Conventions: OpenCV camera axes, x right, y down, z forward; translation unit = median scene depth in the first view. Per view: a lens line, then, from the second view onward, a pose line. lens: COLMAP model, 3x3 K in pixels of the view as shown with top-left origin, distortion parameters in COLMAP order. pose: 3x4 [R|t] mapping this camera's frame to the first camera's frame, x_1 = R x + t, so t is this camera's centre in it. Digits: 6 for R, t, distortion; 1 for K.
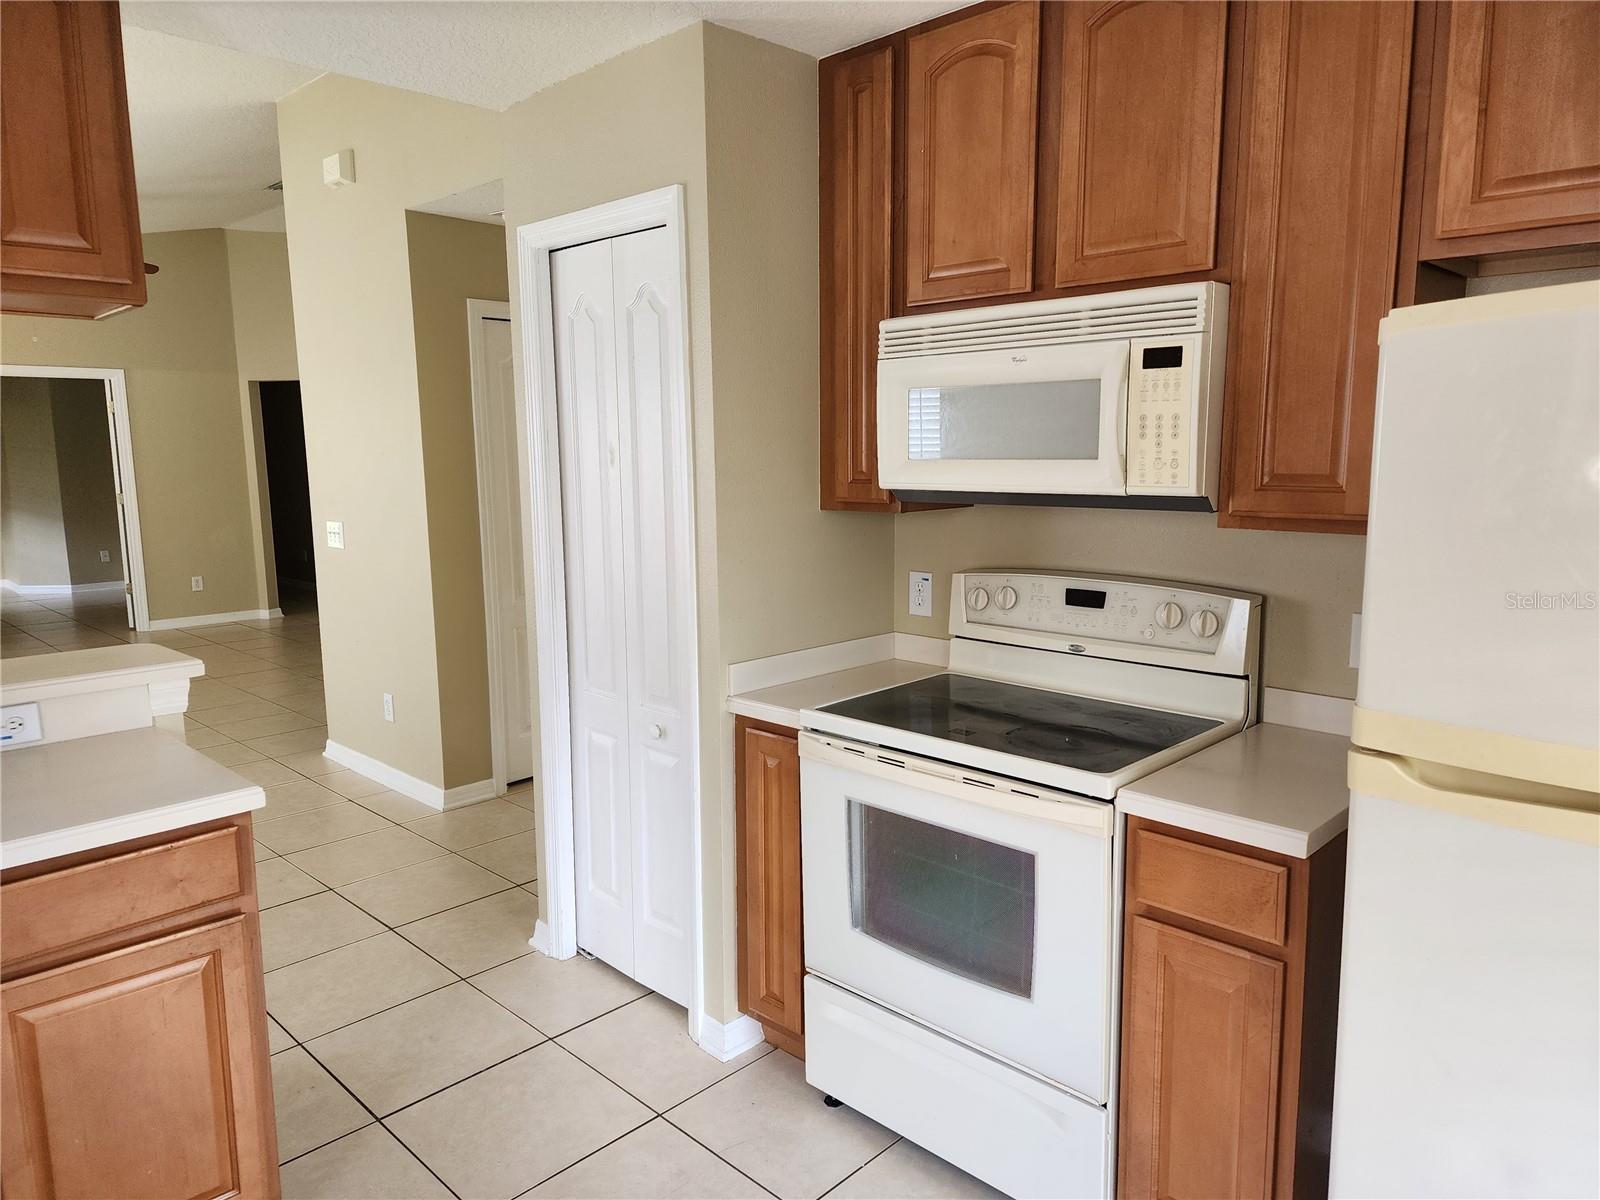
lens RADIAL K [[1059.7, 0, 800.0], [0, 1059.7, 600.0], [0, 0, 1]] dist [0.059015, -0.072009]
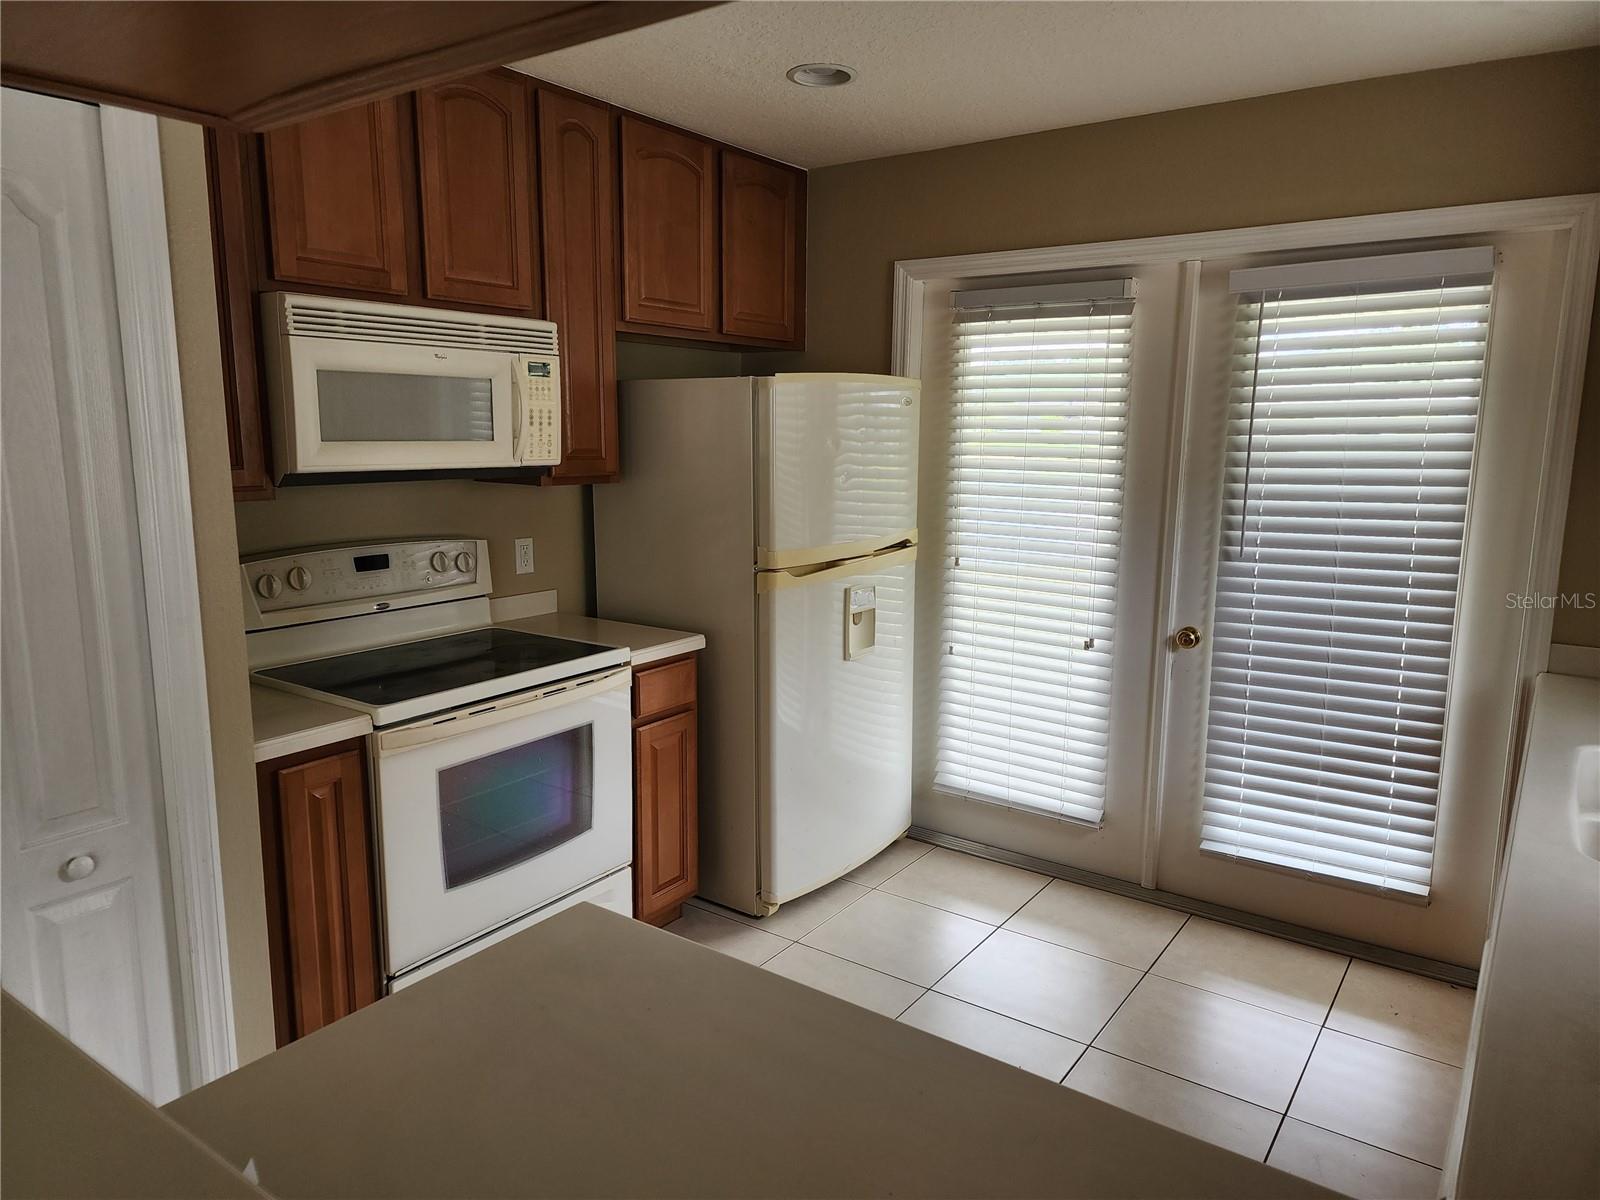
lens RADIAL K [[1072.1, 0, 817.1], [0, 1072.1, 610.2], [0, 0, 1]] dist [0.089417, -0.084838]
pose [[-0.171111, -0.168544, 0.970728, -1.133611], [0.134025, 0.972119, 0.192411, -0.133545], [-0.976093, 0.163025, -0.143751, 0.845173]]
